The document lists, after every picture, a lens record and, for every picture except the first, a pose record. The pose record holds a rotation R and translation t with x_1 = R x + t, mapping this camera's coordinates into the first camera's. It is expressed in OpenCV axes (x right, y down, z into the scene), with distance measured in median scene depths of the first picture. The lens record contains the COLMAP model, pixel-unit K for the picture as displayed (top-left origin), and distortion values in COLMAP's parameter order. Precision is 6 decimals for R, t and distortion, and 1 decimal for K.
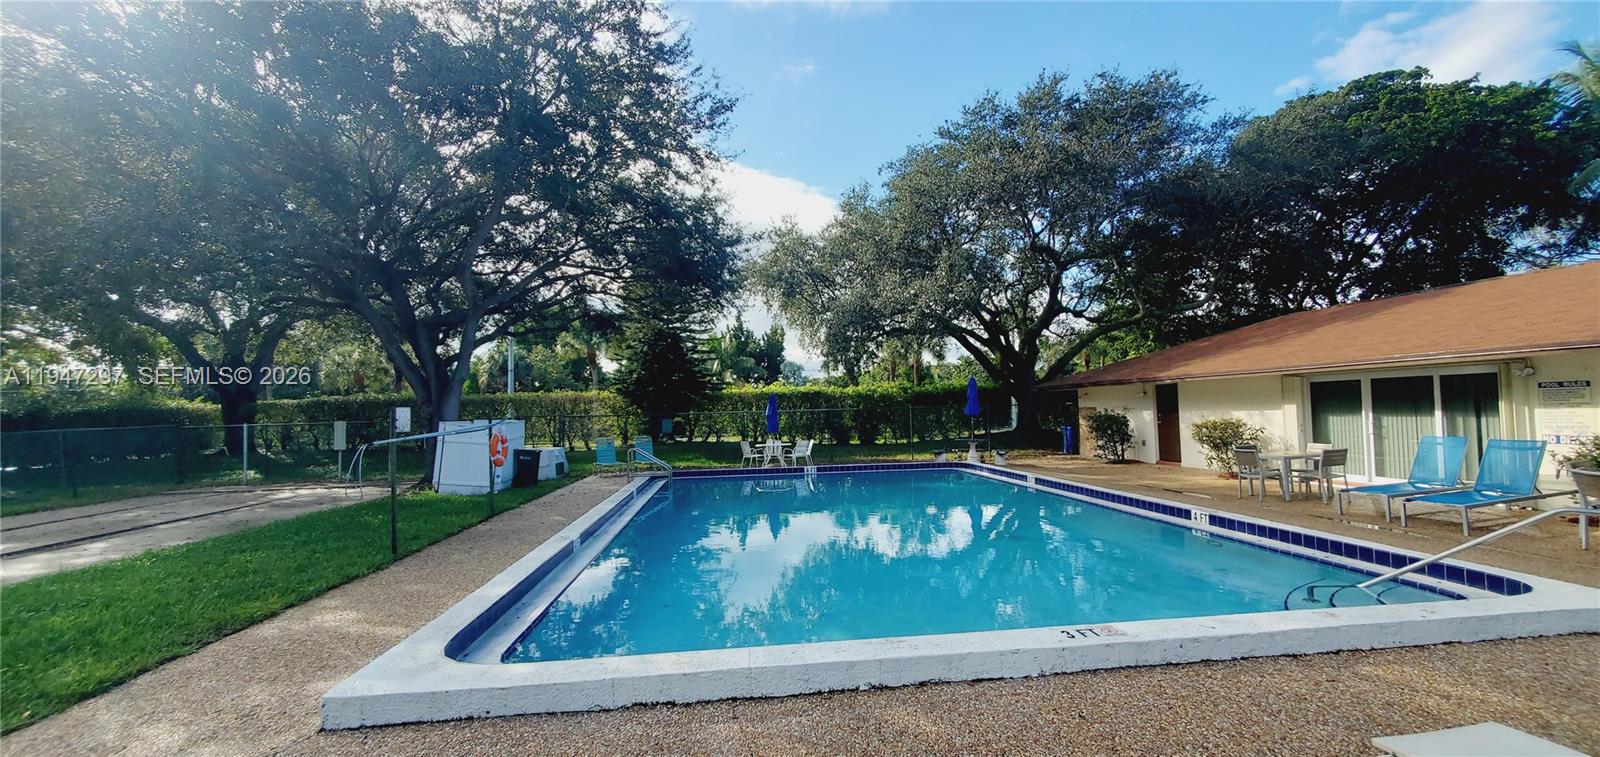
lens RADIAL K [[644.6, 0, 804.8], [0, 644.6, 387.5], [0, 0, 1]] dist [0.013022, -0.006262]
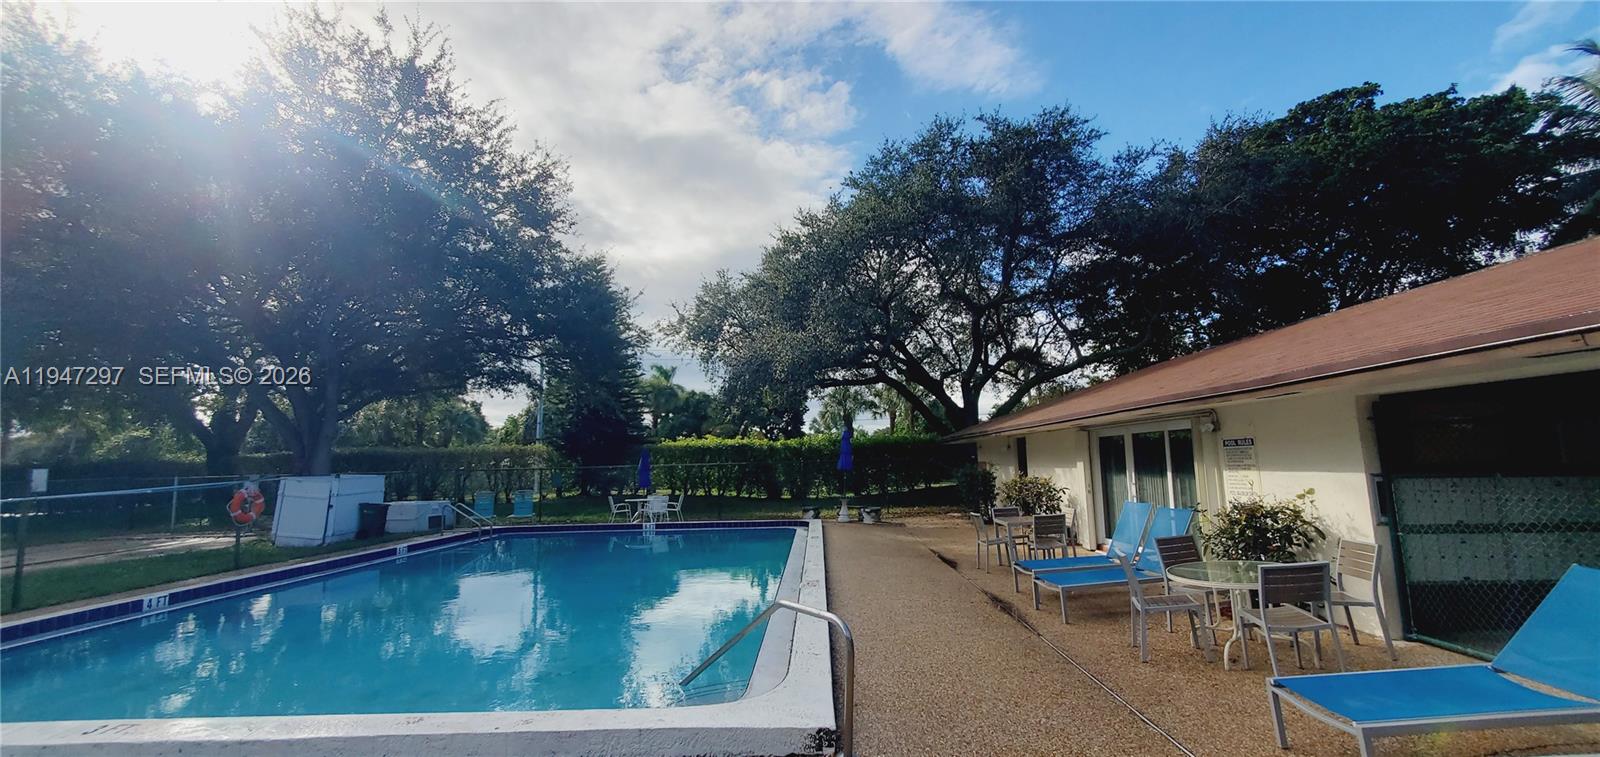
lens RADIAL K [[648.6, 0, 810.4], [0, 648.6, 387.5], [0, 0, 1]] dist [0.007076, -0.005484]
pose [[0.990832, -0.014508, -0.134316, 0.298358], [0.004449, 0.997182, -0.074888, -0.006922], [0.135024, 0.073604, 0.988105, 0.033555]]
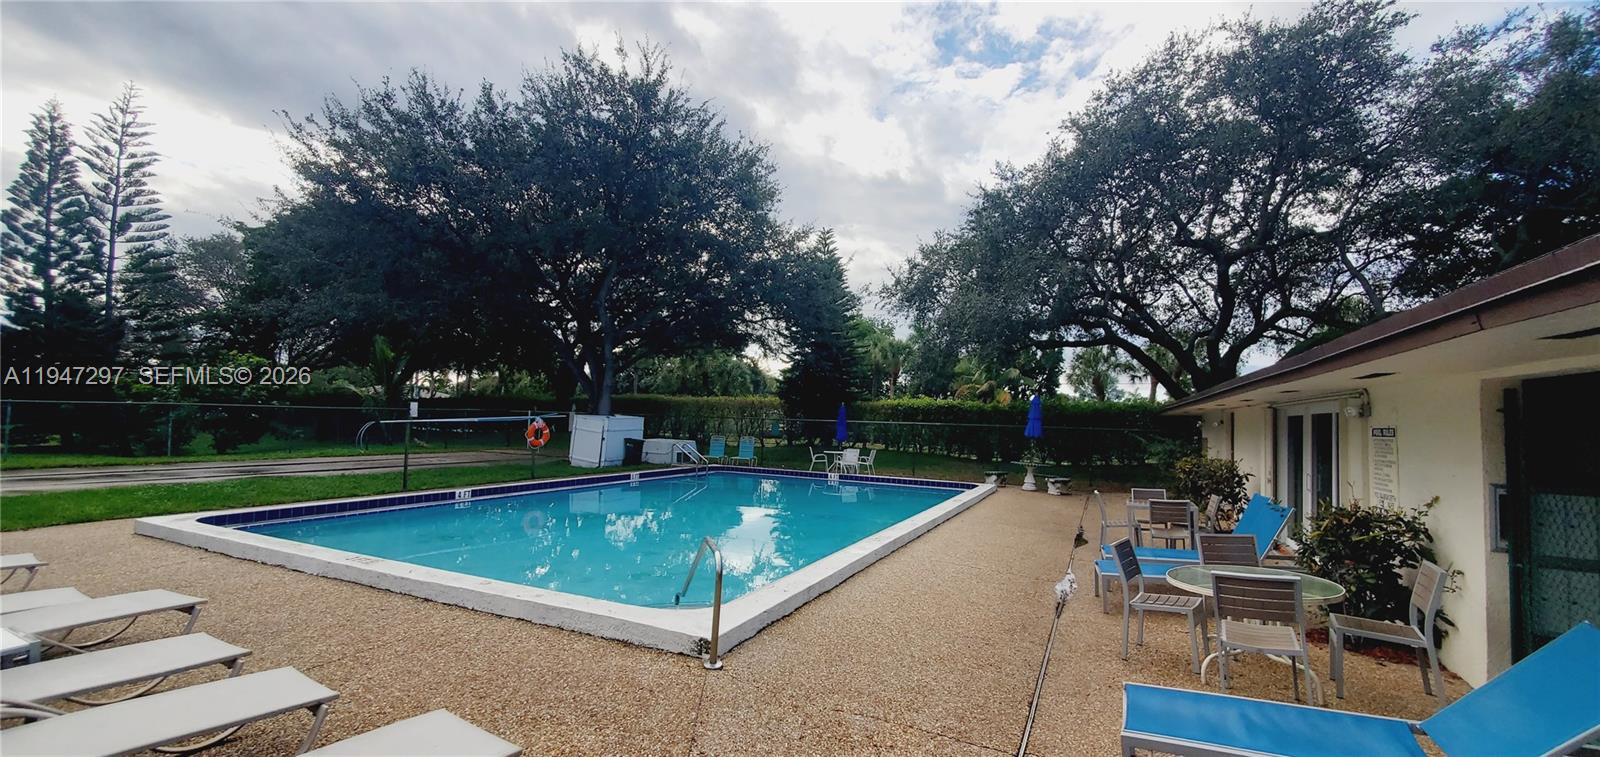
lens RADIAL K [[644.6, 0, 804.8], [0, 644.6, 387.5], [0, 0, 1]] dist [0.013022, -0.006262]
pose [[0.844956, 0.025086, -0.534248, 0.416444], [-0.031470, 0.999501, -0.002839, -0.013029], [0.533910, 0.019211, 0.845323, 0.046368]]
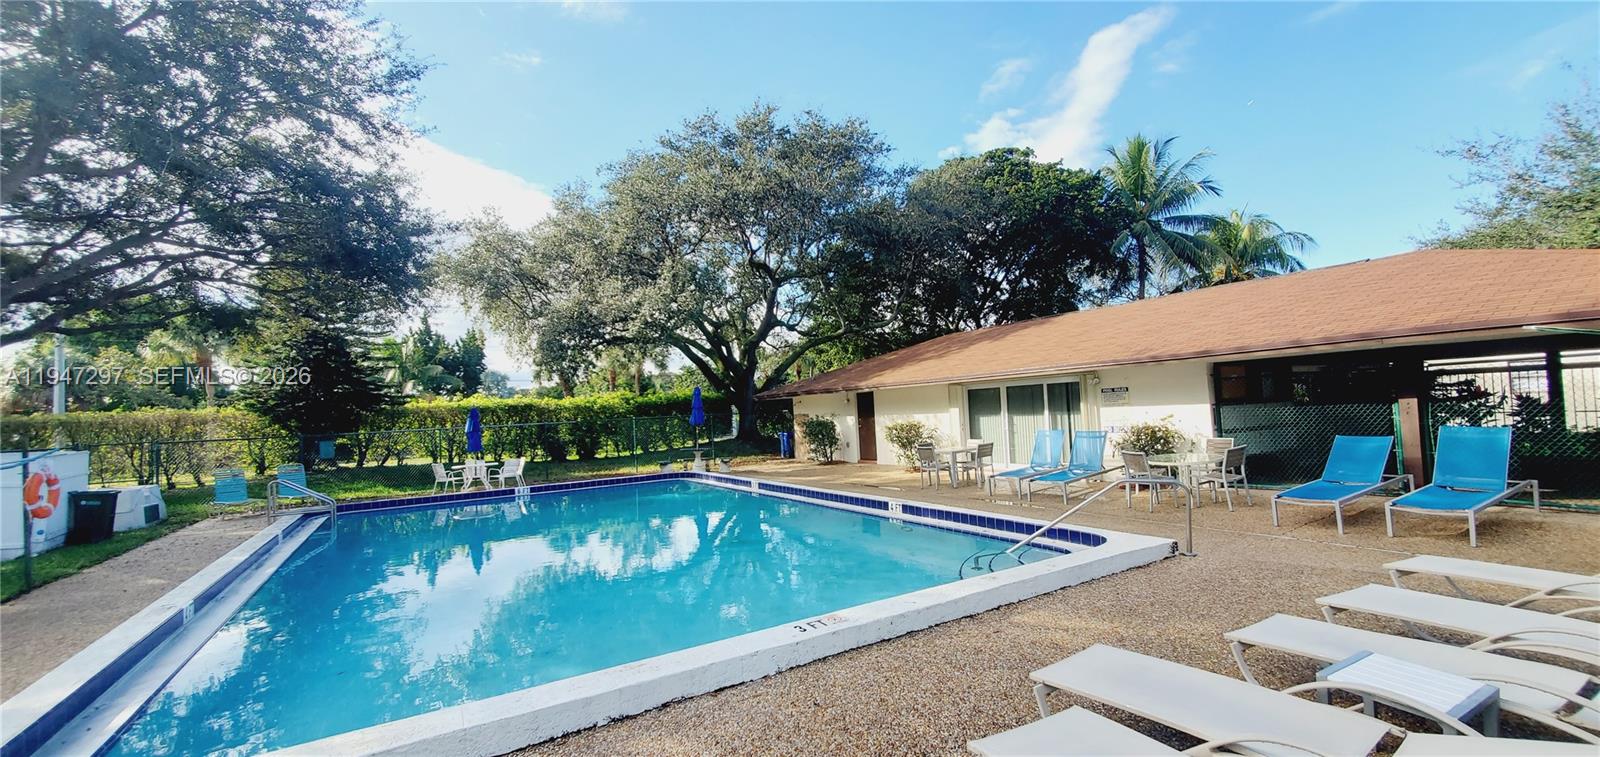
lens RADIAL K [[648.6, 0, 810.4], [0, 648.6, 387.5], [0, 0, 1]] dist [0.007076, -0.005484]
pose [[0.907799, -0.006599, 0.419353, -0.004510], [0.012947, 0.999841, -0.012292, -0.000591], [-0.419205, 0.016588, 0.907740, 0.002757]]
